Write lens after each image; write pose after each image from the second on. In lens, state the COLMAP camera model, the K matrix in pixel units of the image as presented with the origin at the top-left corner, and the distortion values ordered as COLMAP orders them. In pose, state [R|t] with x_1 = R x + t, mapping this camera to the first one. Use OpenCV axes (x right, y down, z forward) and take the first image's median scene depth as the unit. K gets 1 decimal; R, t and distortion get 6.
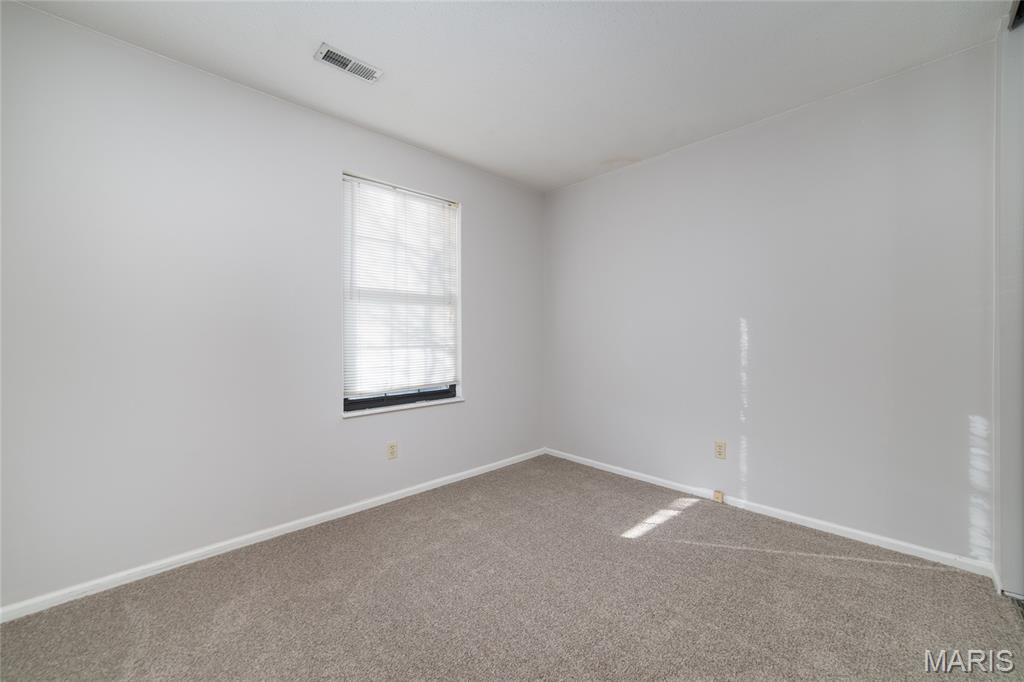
lens RADIAL K [[402.5, 0, 512.0], [0, 402.5, 341.0], [0, 0, 1]] dist [-0.001848, -0.000021]
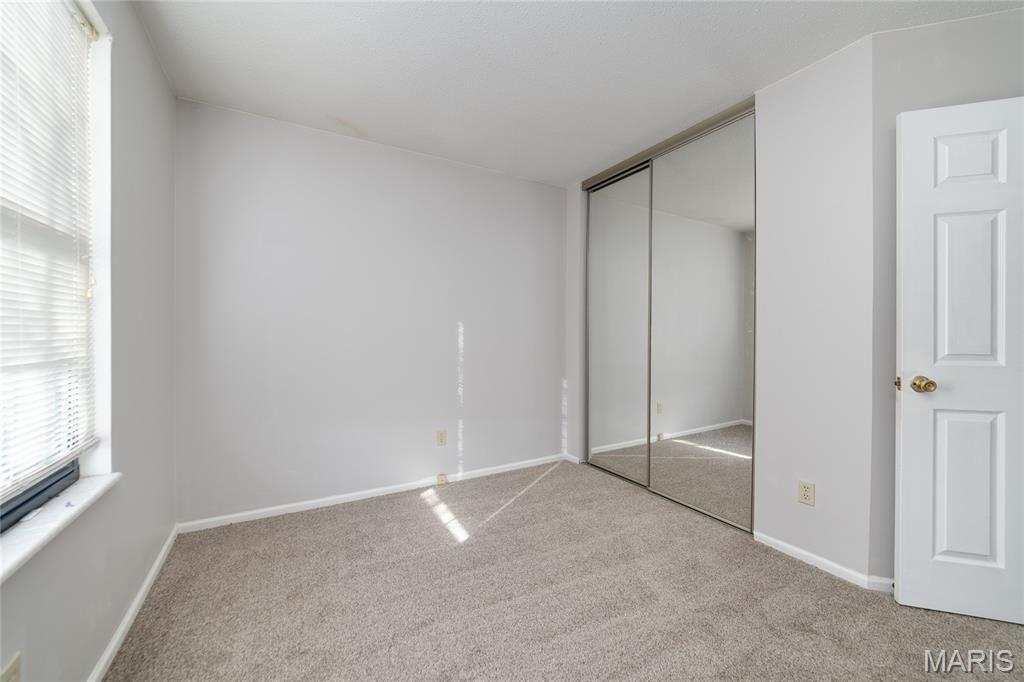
lens RADIAL K [[402.5, 0, 512.0], [0, 402.5, 341.0], [0, 0, 1]] dist [-0.001848, -0.000021]
pose [[0.226050, -0.007867, 0.974084, -0.564881], [0.007995, 0.999949, 0.006221, -0.006027], [-0.974083, 0.006381, 0.226101, 0.577711]]
